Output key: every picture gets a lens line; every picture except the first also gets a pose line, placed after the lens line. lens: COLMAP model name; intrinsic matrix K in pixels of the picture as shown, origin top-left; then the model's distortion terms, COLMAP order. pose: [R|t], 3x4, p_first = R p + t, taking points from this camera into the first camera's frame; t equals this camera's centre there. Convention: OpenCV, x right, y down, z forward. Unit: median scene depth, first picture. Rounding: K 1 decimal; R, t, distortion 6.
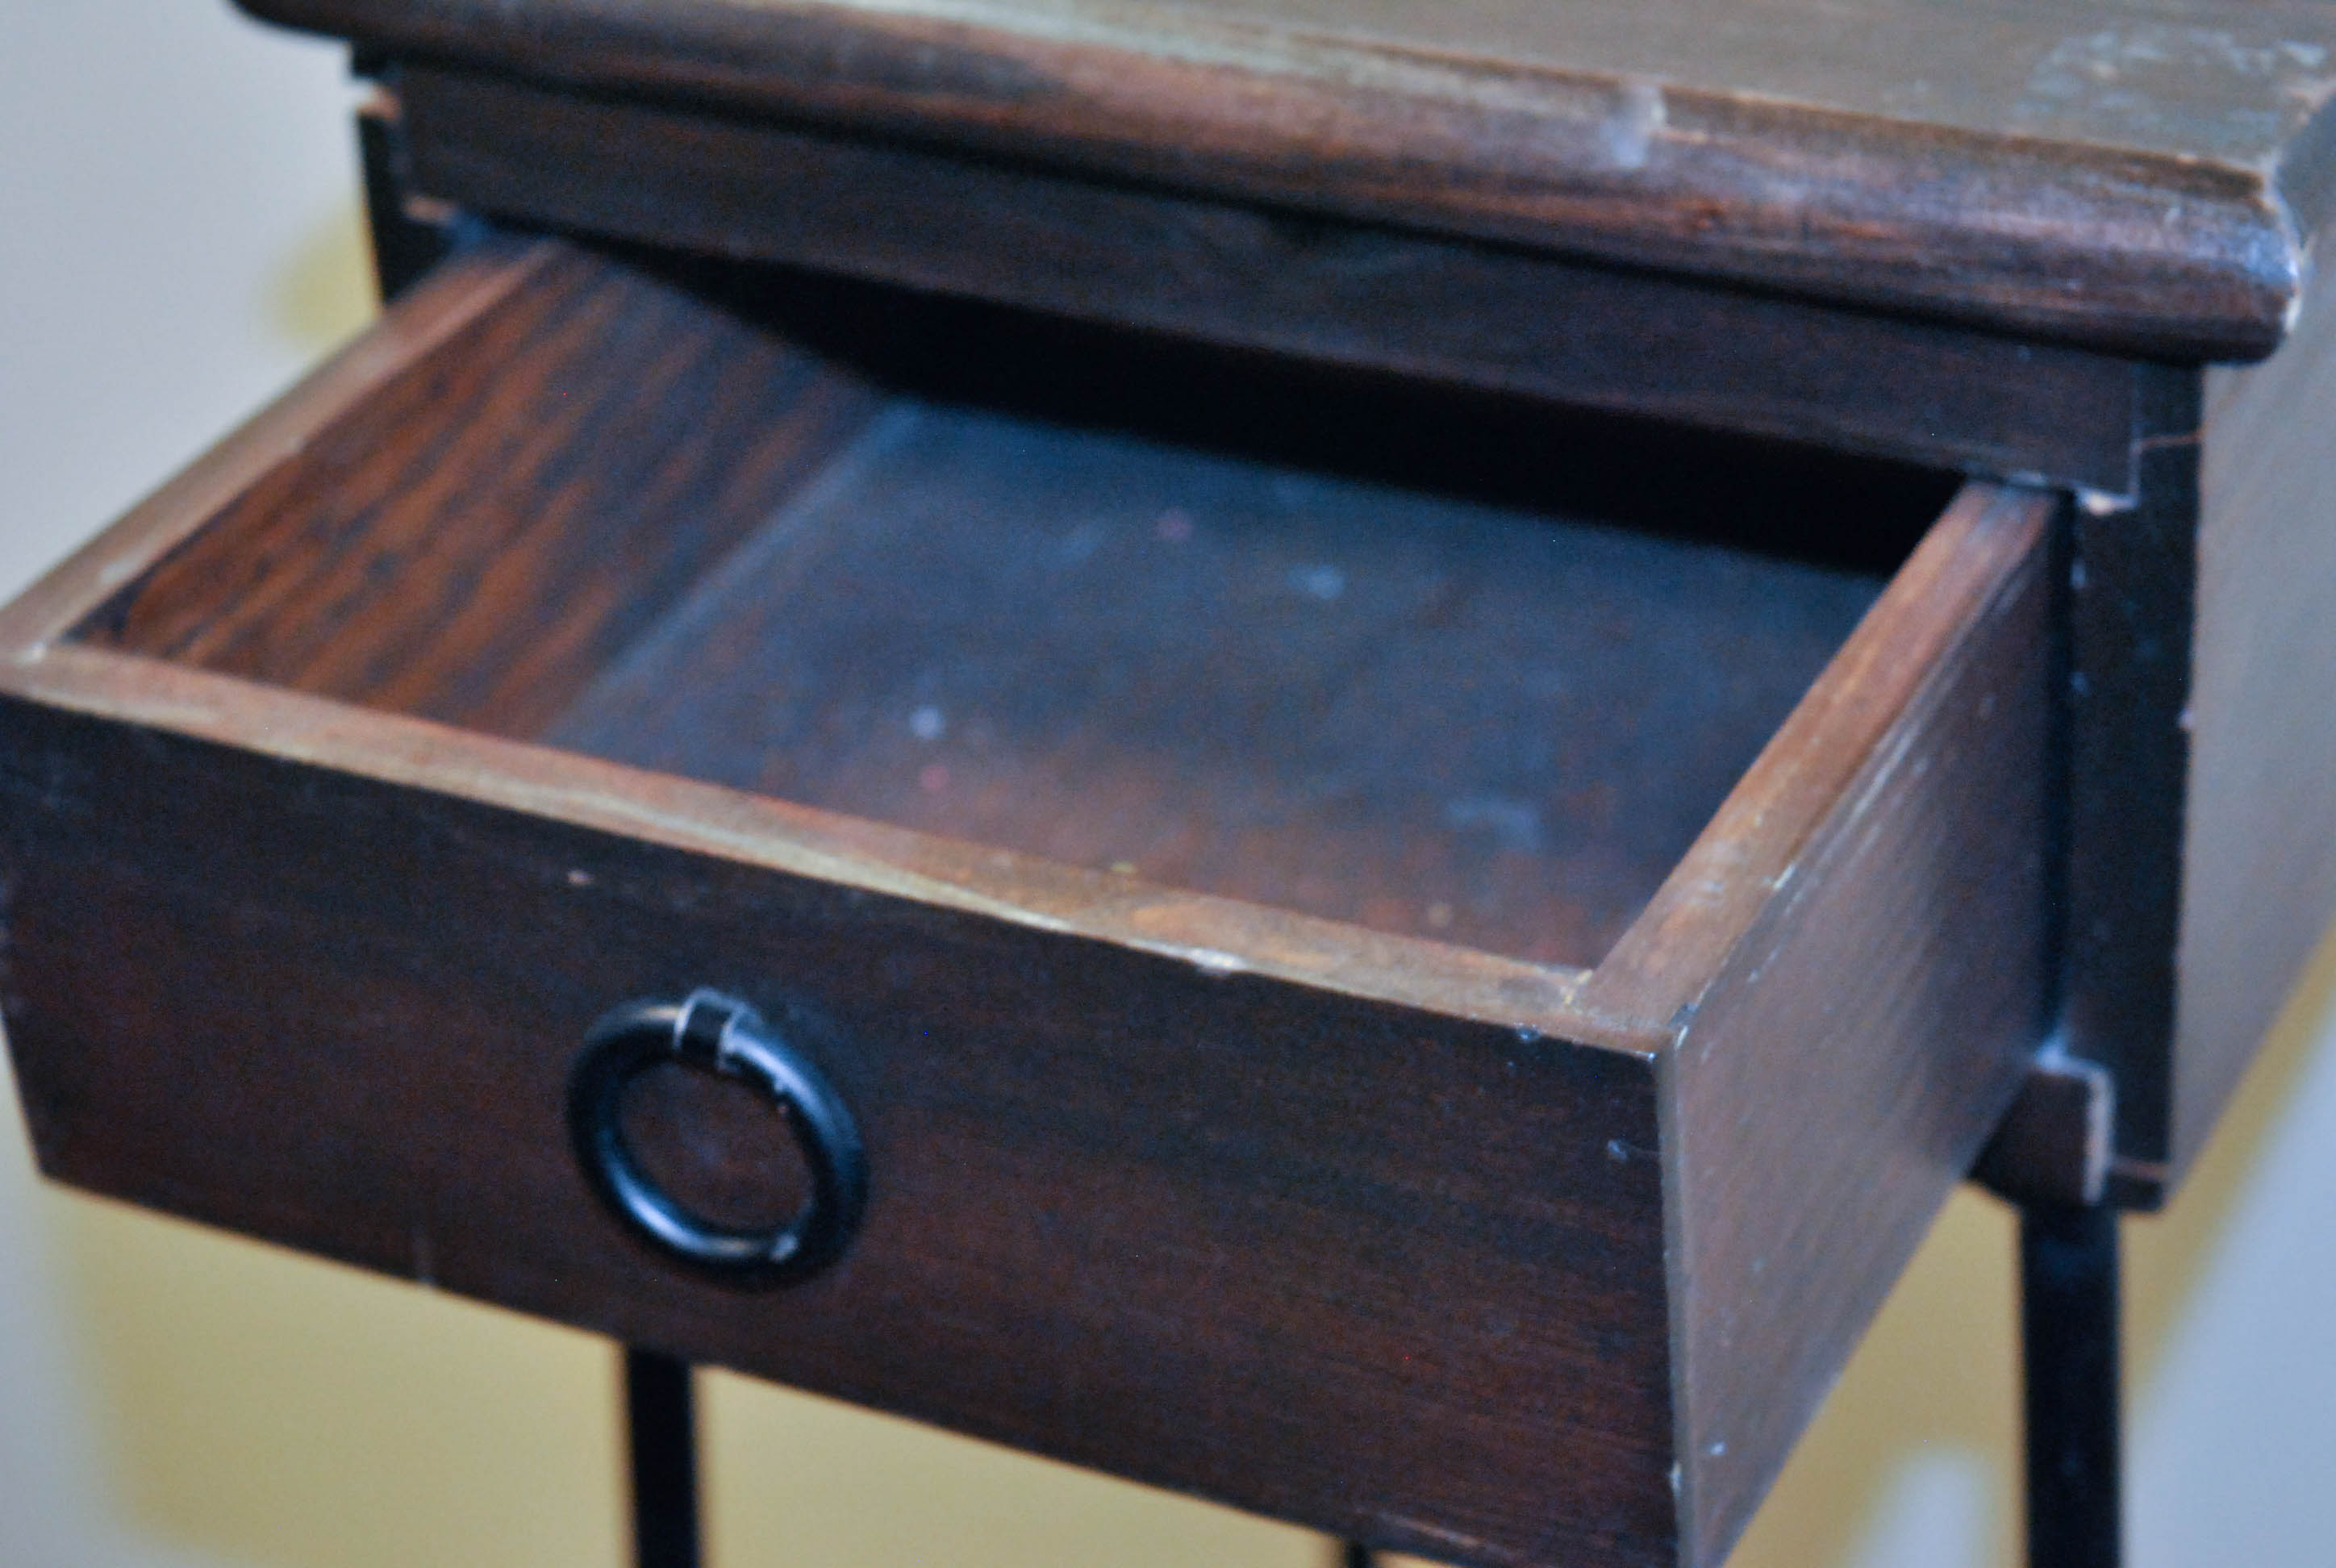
lens RADIAL K [[5171.8, 0, 1166.0], [0, 5171.8, 780.5], [0, 0, 1]] dist [0.047204, 0.000000]
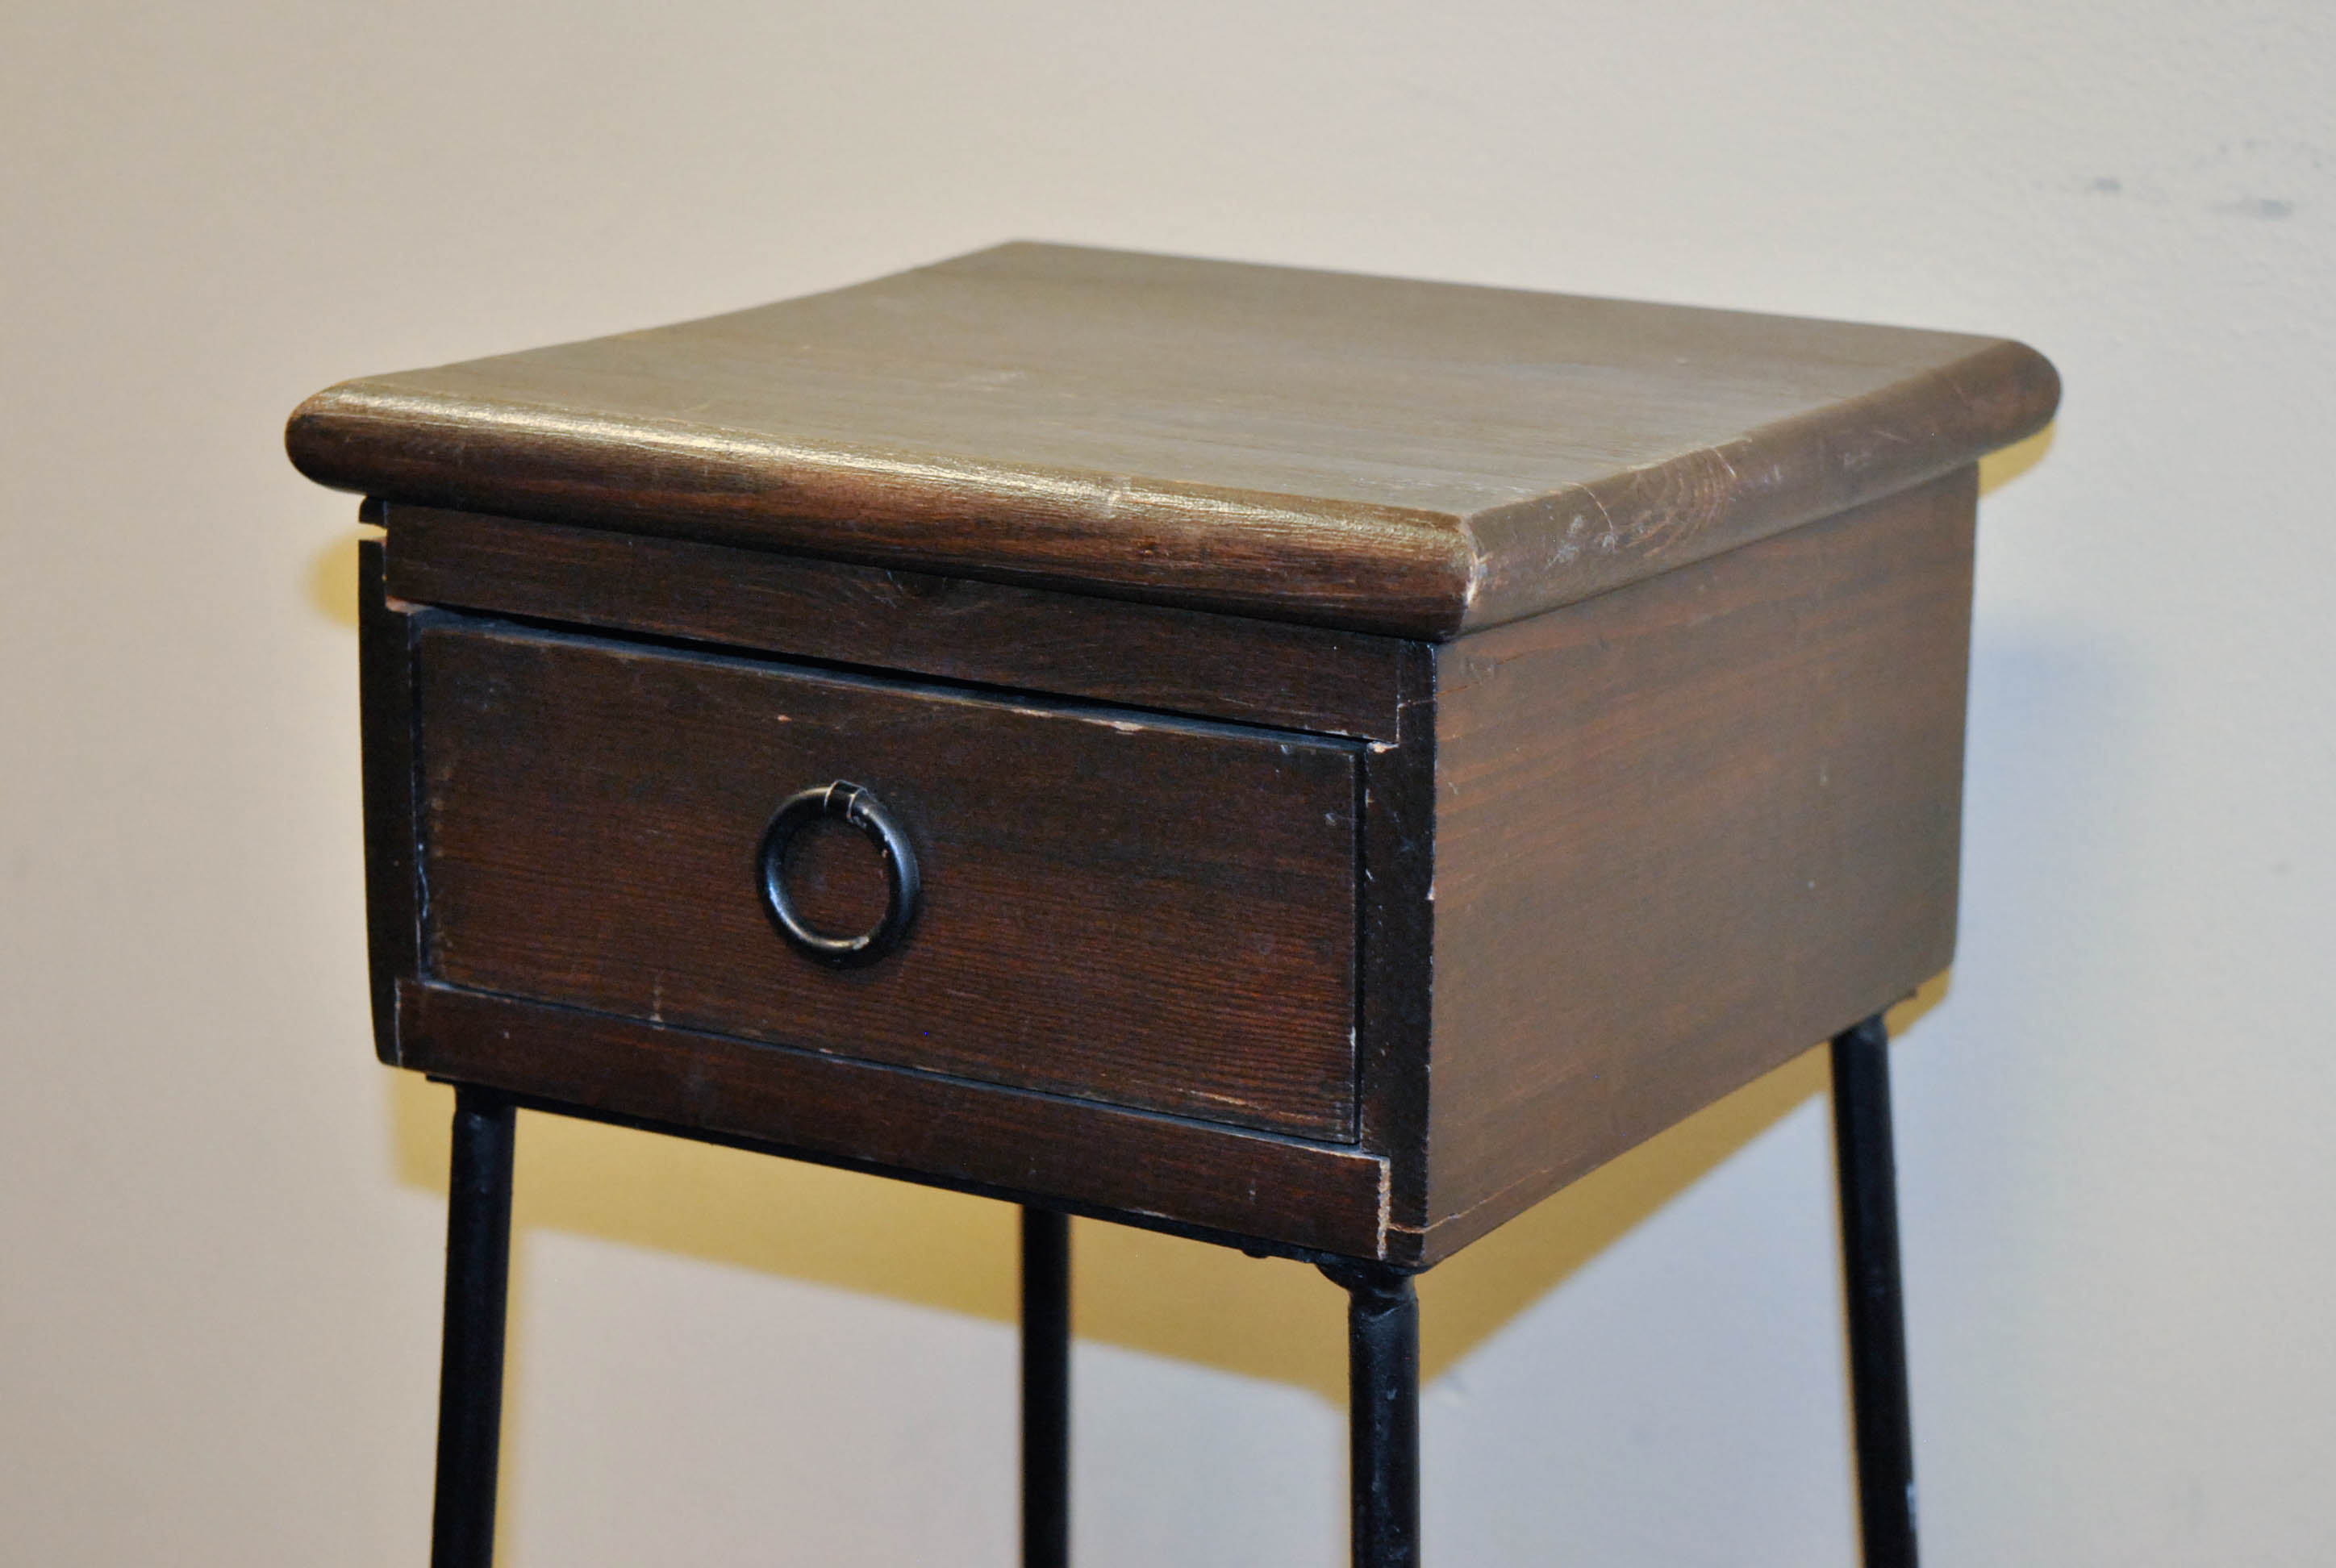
lens RADIAL K [[5171.8, 0, 1162.8], [0, 5171.8, 789.0], [0, 0, 1]] dist [0.047204, 0.000000]
pose [[0.995104, 0.086706, -0.047438, 0.192562], [-0.096966, 0.949376, -0.298802, 0.450529], [0.019128, 0.301939, 0.953135, -0.535861]]
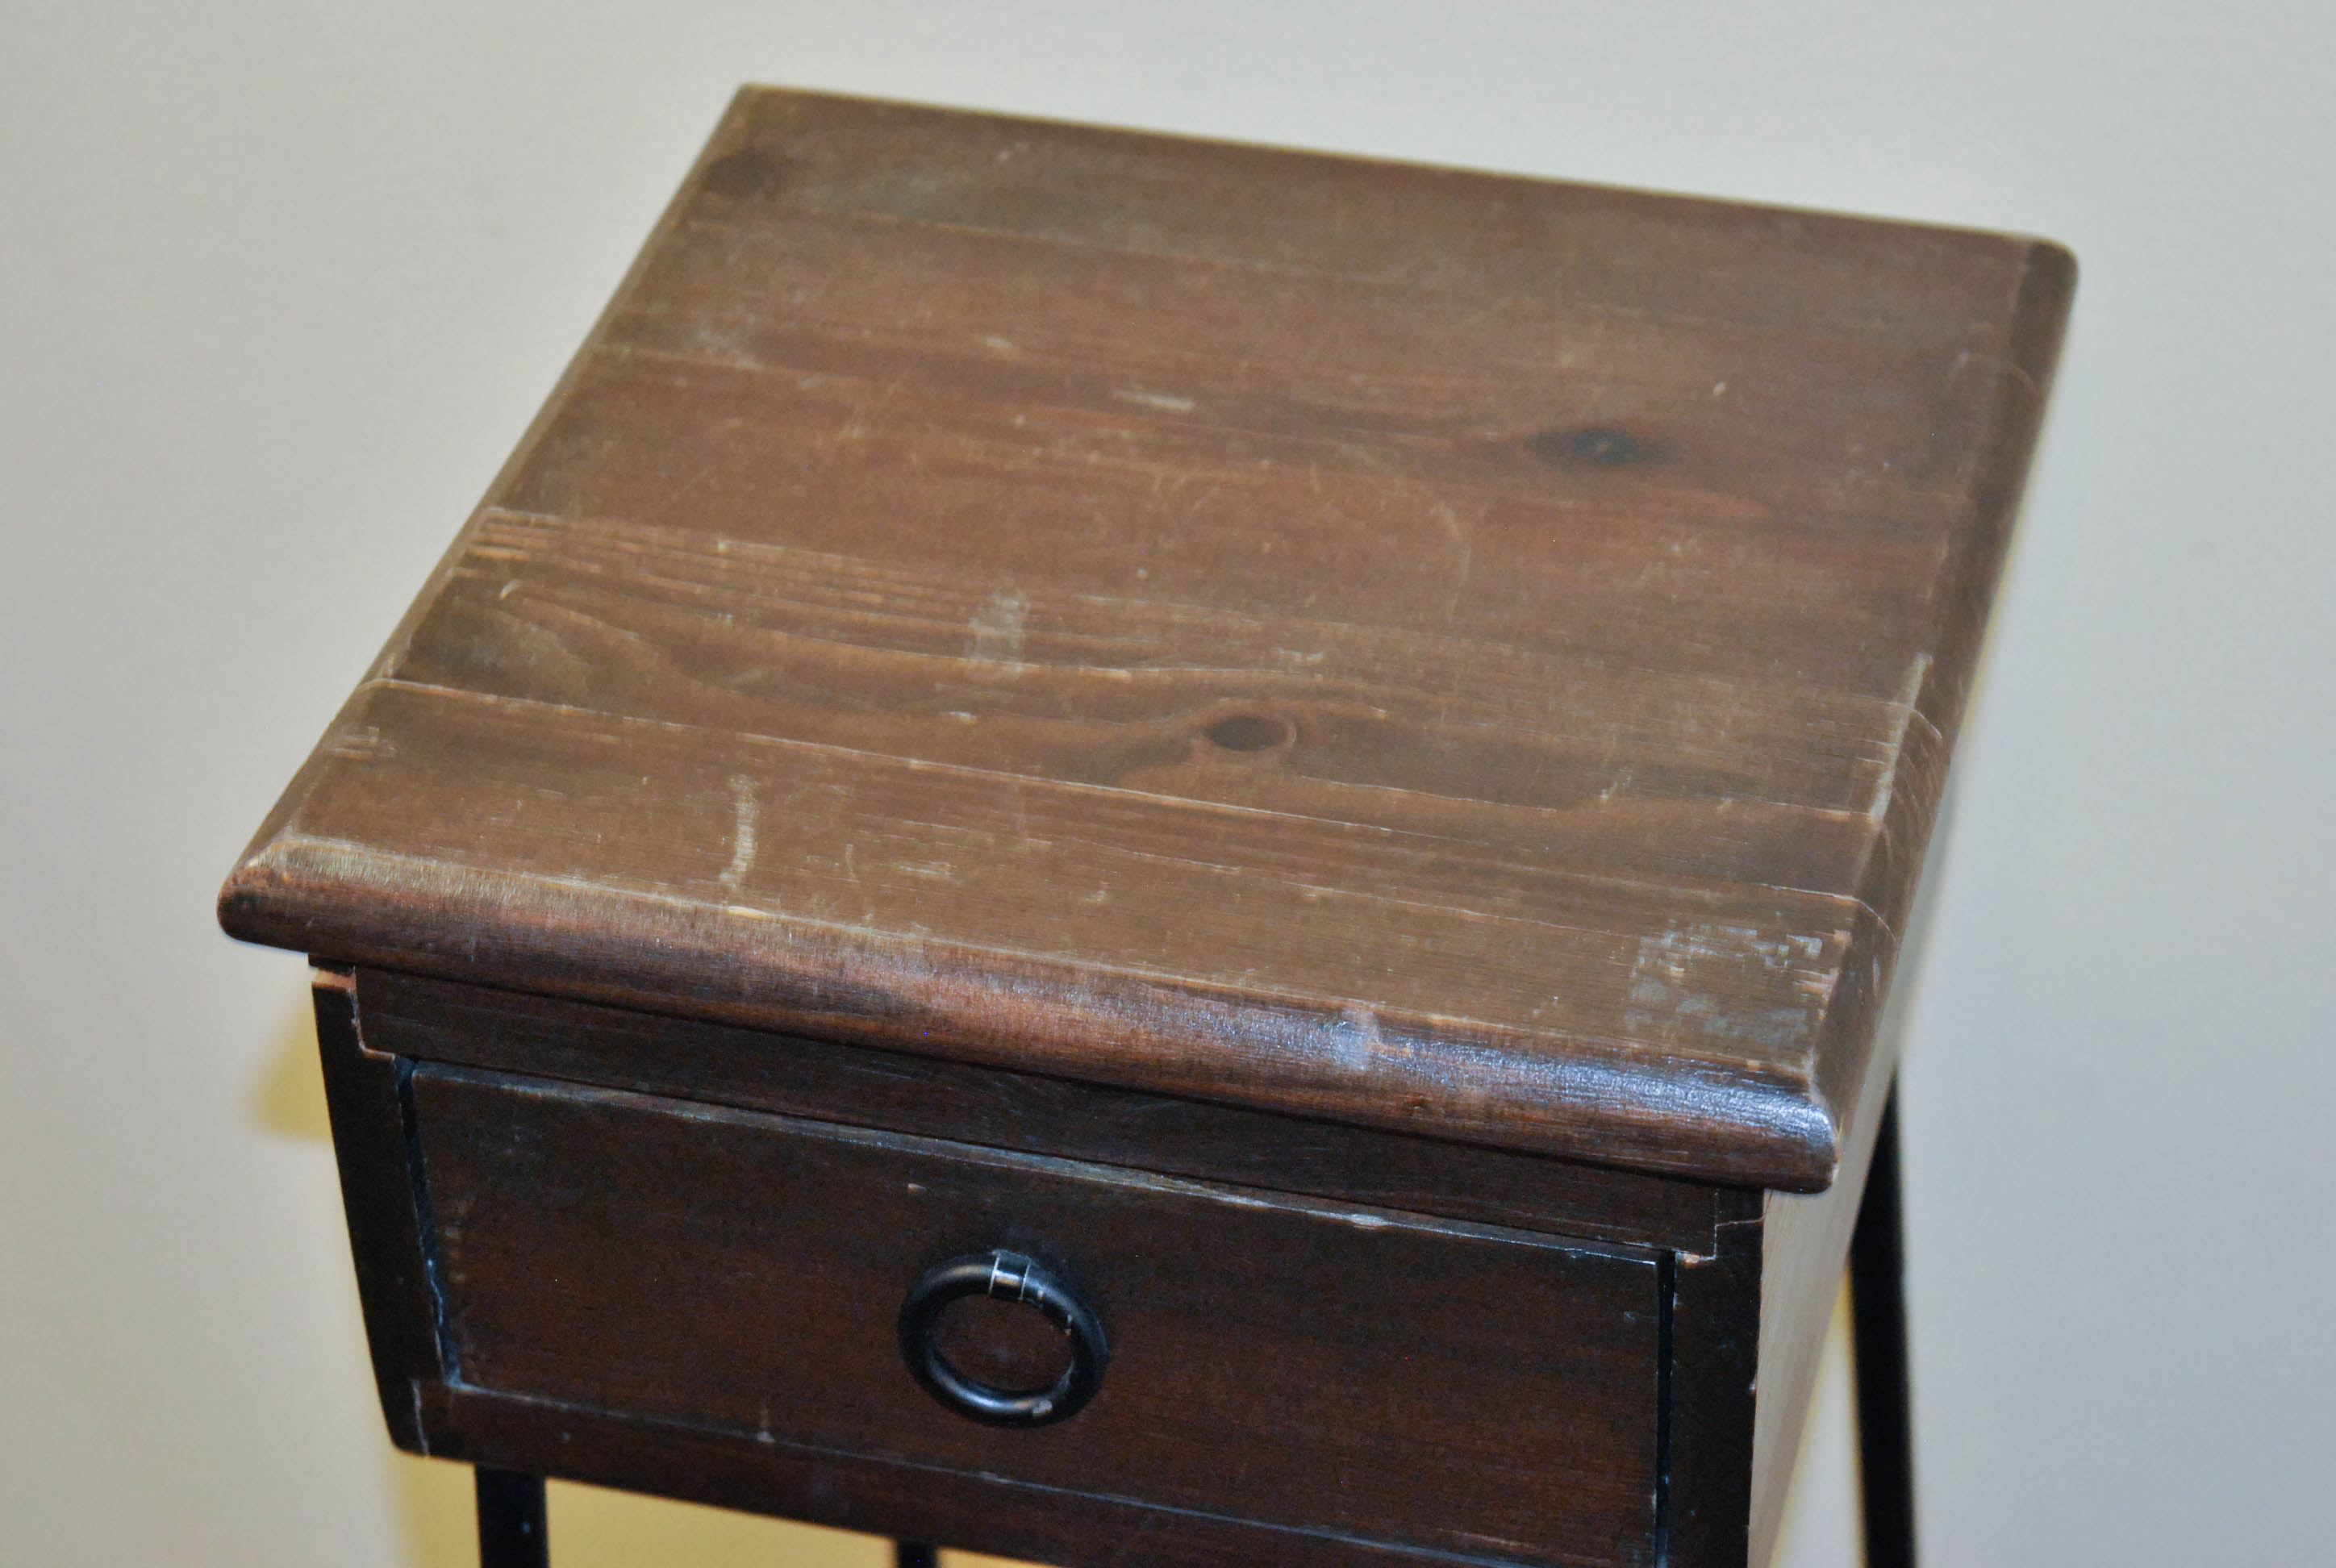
lens RADIAL K [[5171.8, 0, 1174.4], [0, 5171.8, 783.0], [0, 0, 1]] dist [0.047204, 0.000000]
pose [[0.977857, -0.098129, 0.184839, -0.212544], [0.081790, 0.992202, 0.094052, -0.333350], [-0.192627, -0.076851, 0.978258, -0.363954]]
